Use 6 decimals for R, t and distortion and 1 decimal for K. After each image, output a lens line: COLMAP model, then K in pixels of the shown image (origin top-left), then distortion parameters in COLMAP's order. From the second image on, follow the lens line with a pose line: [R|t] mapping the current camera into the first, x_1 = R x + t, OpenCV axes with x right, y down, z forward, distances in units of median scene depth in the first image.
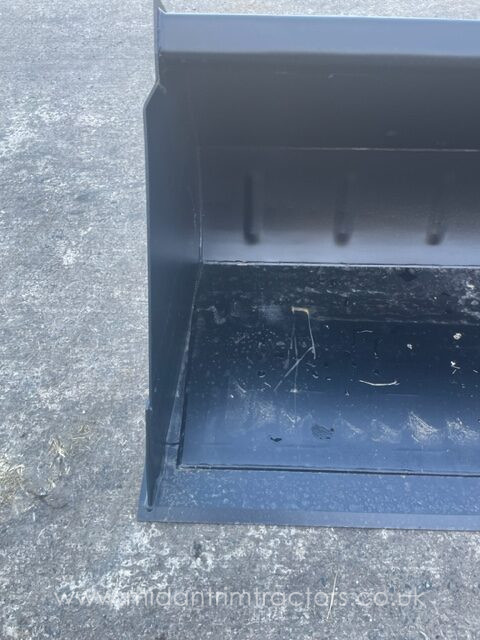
lens RADIAL K [[480.7, 0, 240.0], [0, 480.7, 320.0], [0, 0, 1]] dist [0.093918, -0.133103]
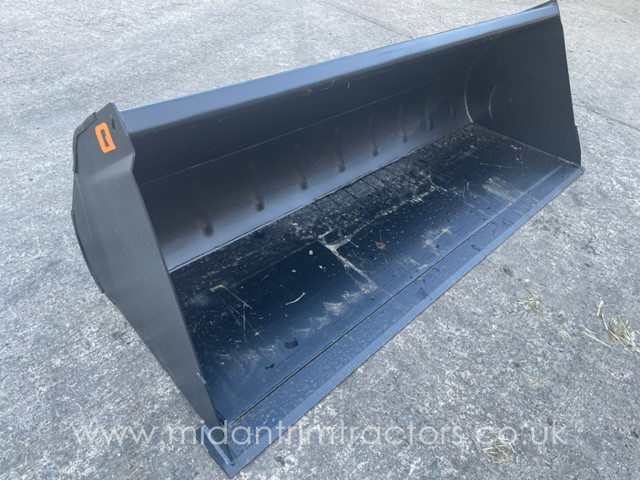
lens RADIAL K [[480.7, 0, 320.0], [0, 480.7, 240.0], [0, 0, 1]] dist [0.093918, -0.133103]
pose [[0.670727, -0.409884, 0.618158, -0.518184], [0.517306, 0.855778, 0.006145, 0.005448], [-0.531525, 0.315656, 0.786030, -0.251901]]
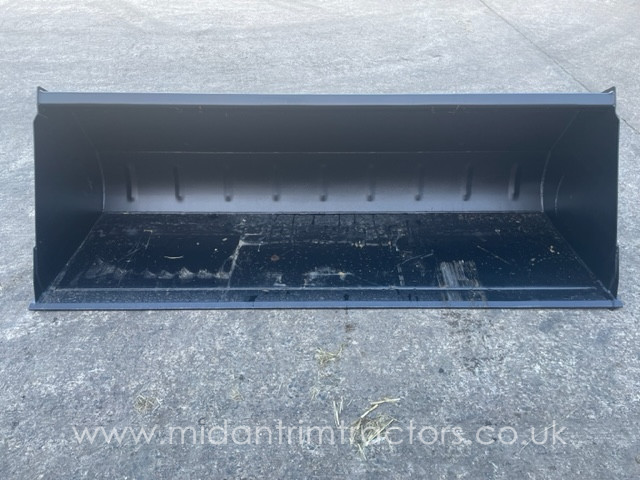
lens RADIAL K [[483.6, 0, 308.4], [0, 483.6, 239.4], [0, 0, 1]] dist [0.091616, -0.132638]
pose [[0.999640, -0.017678, 0.020192, 0.838642], [0.022764, 0.957022, -0.289120, 0.680480], [-0.014213, 0.289476, 0.957080, -0.975219]]
